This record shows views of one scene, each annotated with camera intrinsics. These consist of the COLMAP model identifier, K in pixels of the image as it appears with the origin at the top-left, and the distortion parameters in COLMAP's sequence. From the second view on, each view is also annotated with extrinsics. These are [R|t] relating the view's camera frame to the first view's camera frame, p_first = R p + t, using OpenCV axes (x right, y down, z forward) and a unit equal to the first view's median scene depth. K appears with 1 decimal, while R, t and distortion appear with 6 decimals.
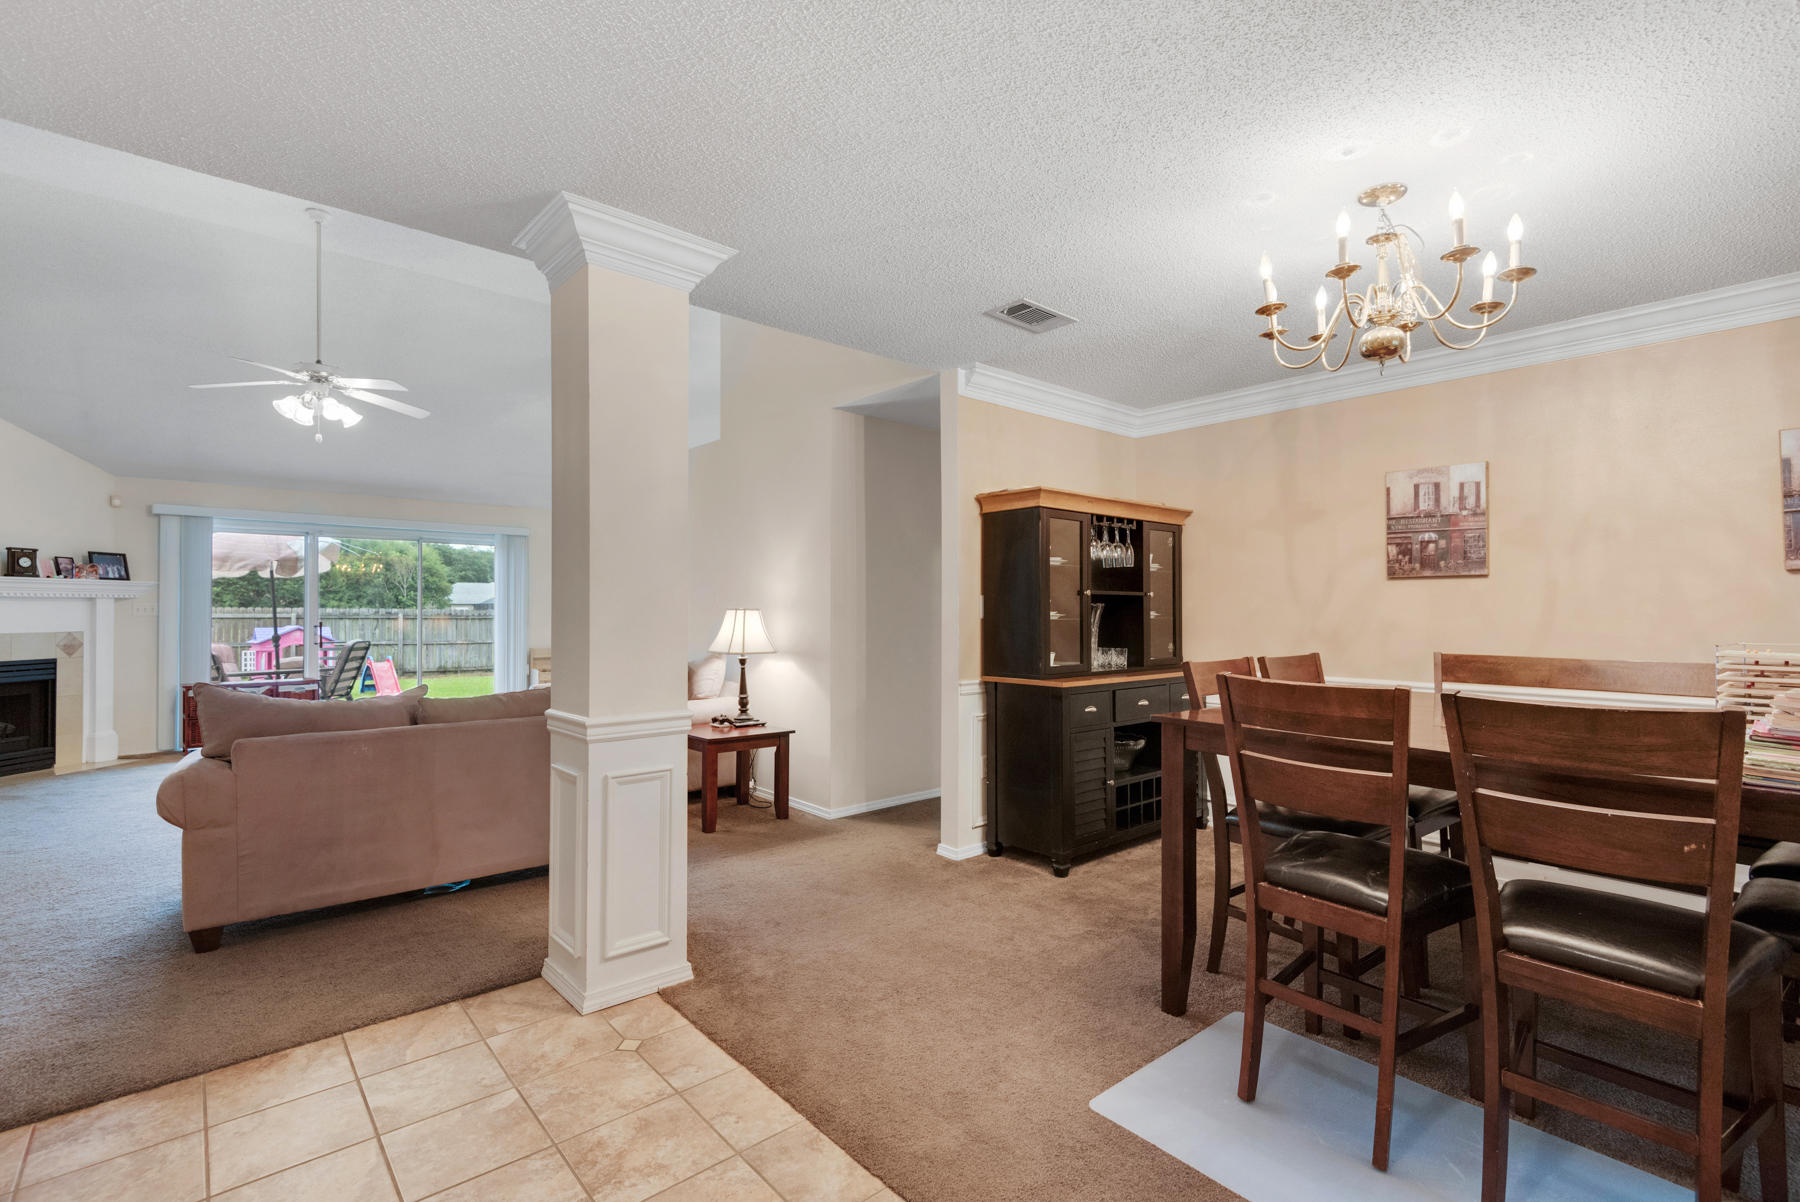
lens RADIAL K [[819.3, 0, 891.3], [0, 819.3, 603.5], [0, 0, 1]] dist [0.030756, -0.013082]
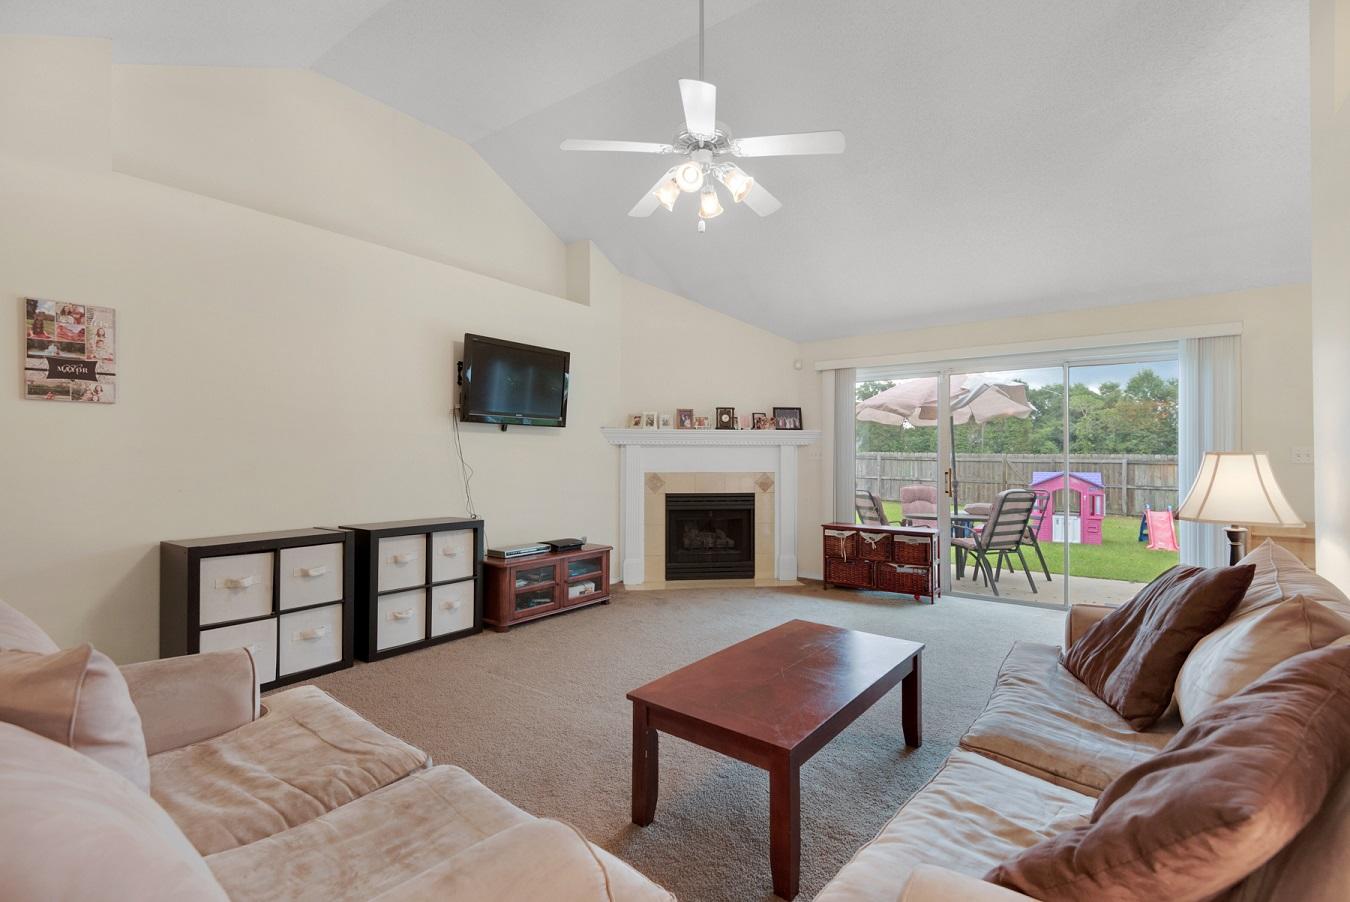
lens RADIAL K [[614.4, 0, 668.5], [0, 614.4, 452.9], [0, 0, 1]] dist [0.030756, -0.013082]
pose [[0.220716, -0.003547, -0.975332, -0.146938], [0.005203, 0.999983, -0.002459, 0.008223], [0.975324, -0.004532, 0.220731, 0.852431]]
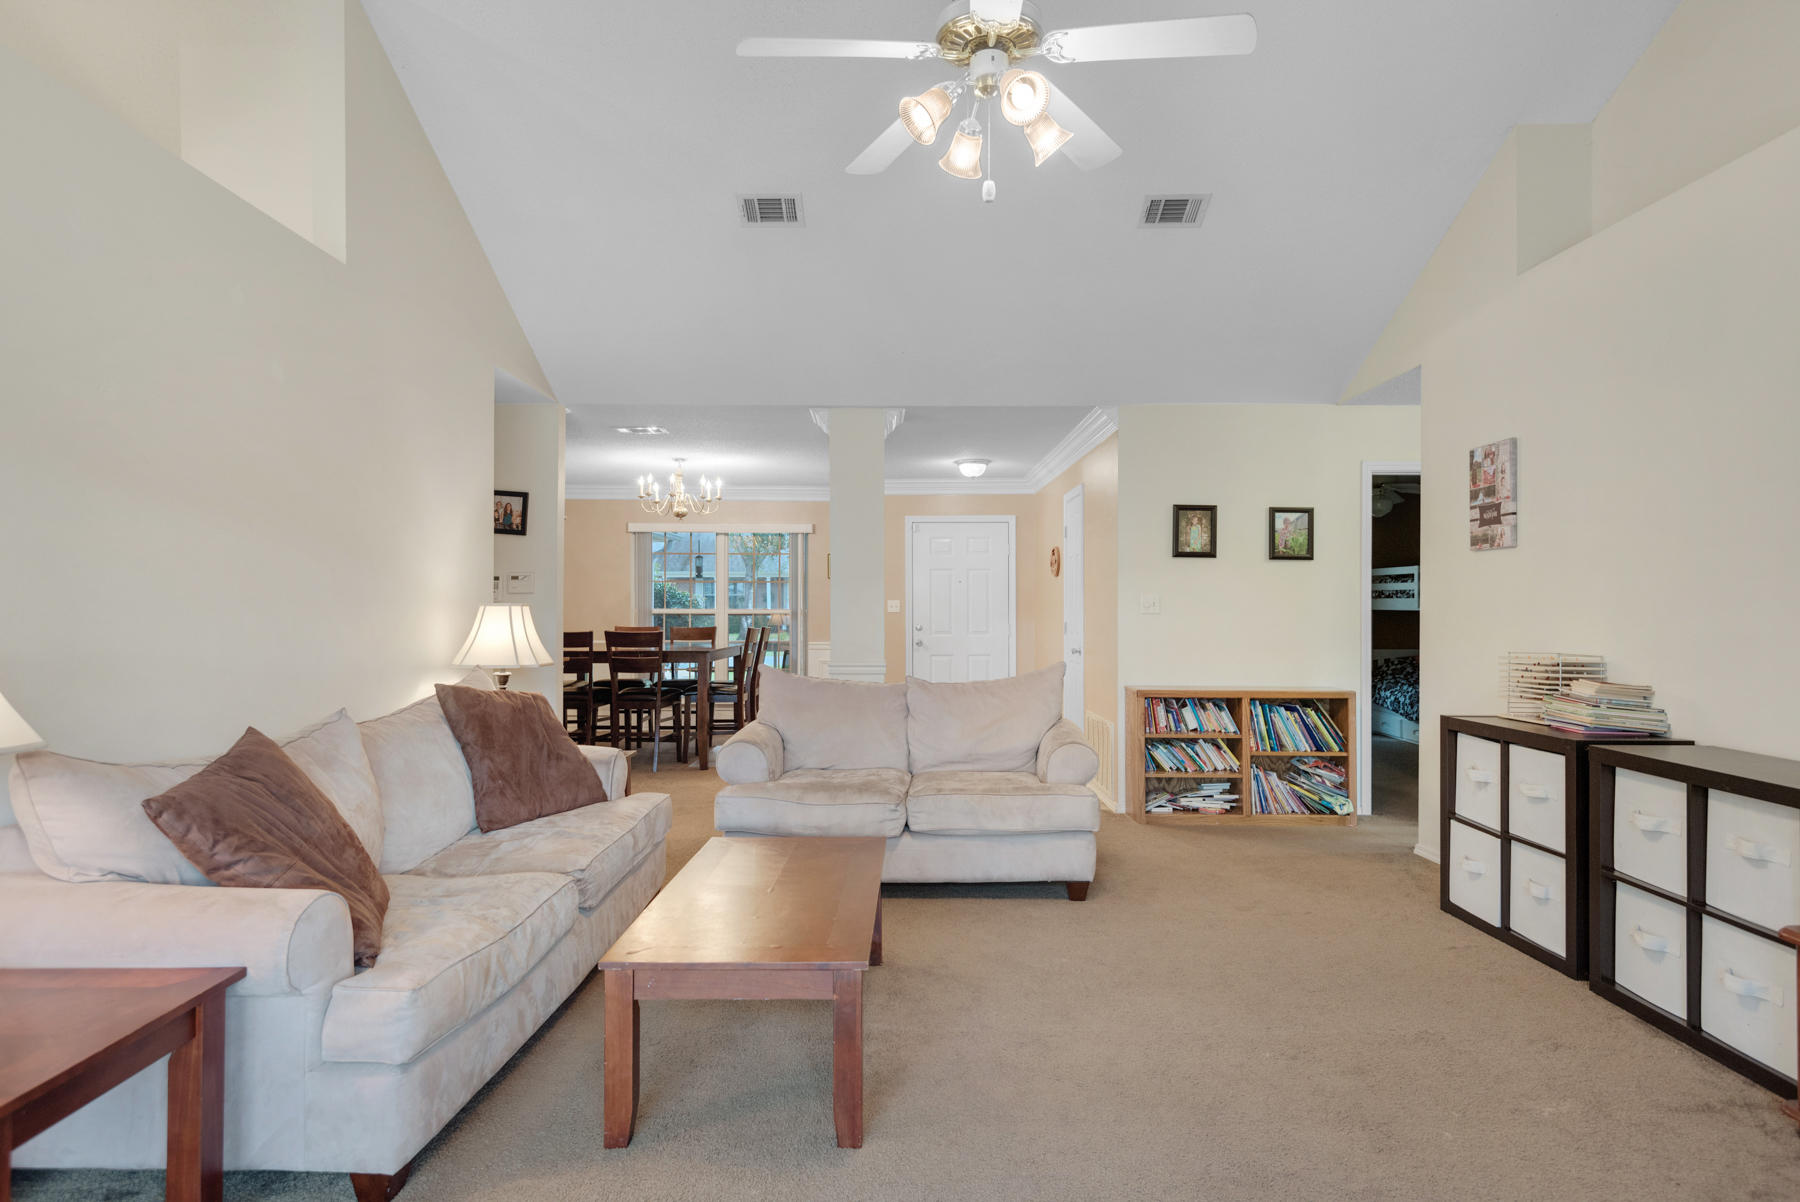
lens RADIAL K [[1008.8, 0, 903.2], [0, 1008.8, 605.7], [0, 0, 1]] dist [0.076111, -0.081012]
pose [[-0.769174, 0.001529, 0.639037, -0.986131], [-0.003420, 0.999973, -0.006508, 0.012490], [-0.639030, -0.007191, -0.769148, 1.431344]]
